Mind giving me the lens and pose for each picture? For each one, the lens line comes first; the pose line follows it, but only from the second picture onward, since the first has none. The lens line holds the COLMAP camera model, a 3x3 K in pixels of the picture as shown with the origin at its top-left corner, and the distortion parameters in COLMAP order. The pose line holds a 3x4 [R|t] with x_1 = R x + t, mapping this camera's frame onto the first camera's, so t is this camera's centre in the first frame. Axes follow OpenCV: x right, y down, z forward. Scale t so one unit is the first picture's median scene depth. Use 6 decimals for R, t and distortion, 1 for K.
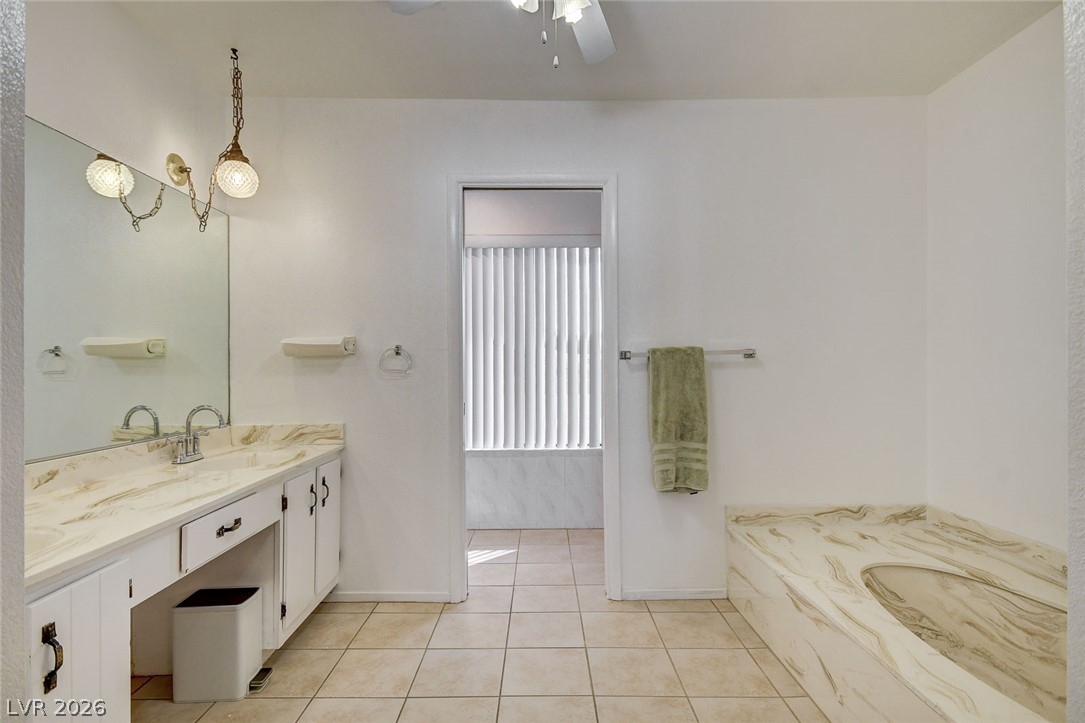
lens RADIAL K [[578.3, 0, 540.2], [0, 578.3, 367.6], [0, 0, 1]] dist [0.011585, 0.000469]
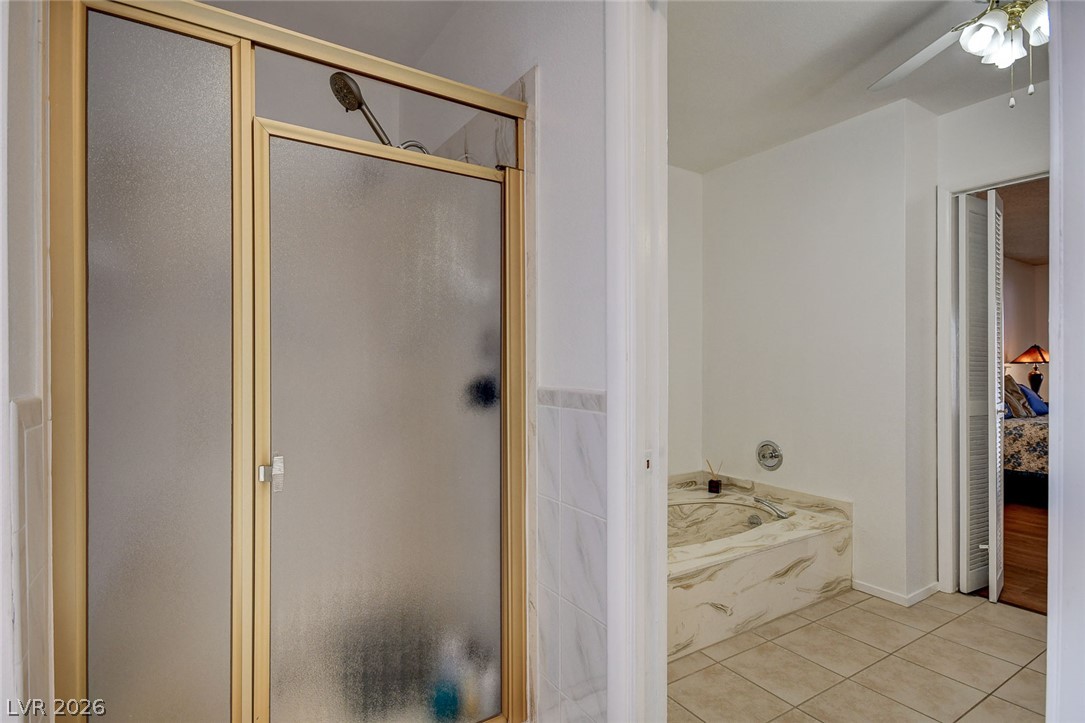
lens RADIAL K [[556.6, 0, 542.5], [0, 556.6, 361.5], [0, 0, 1]] dist [0.000779, 0.000059]
pose [[-0.554413, 0.009861, 0.832184, -0.241037], [0.008888, 0.999943, -0.005927, -0.012699], [-0.832194, 0.004110, -0.554469, 1.495094]]
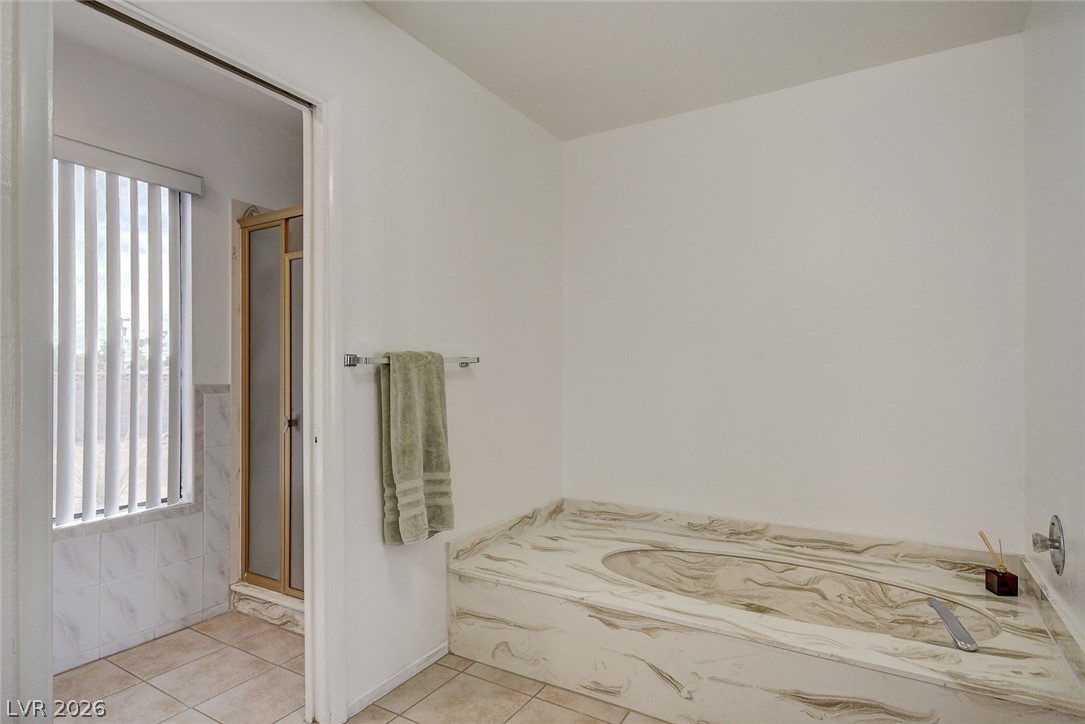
lens RADIAL K [[578.3, 0, 540.2], [0, 578.3, 368.1], [0, 0, 1]] dist [0.011585, 0.000469]
pose [[0.505563, 0.014547, 0.862667, -0.373859], [0.004738, 0.999796, -0.019636, 0.002520], [-0.862777, 0.014014, 0.505391, 0.498005]]
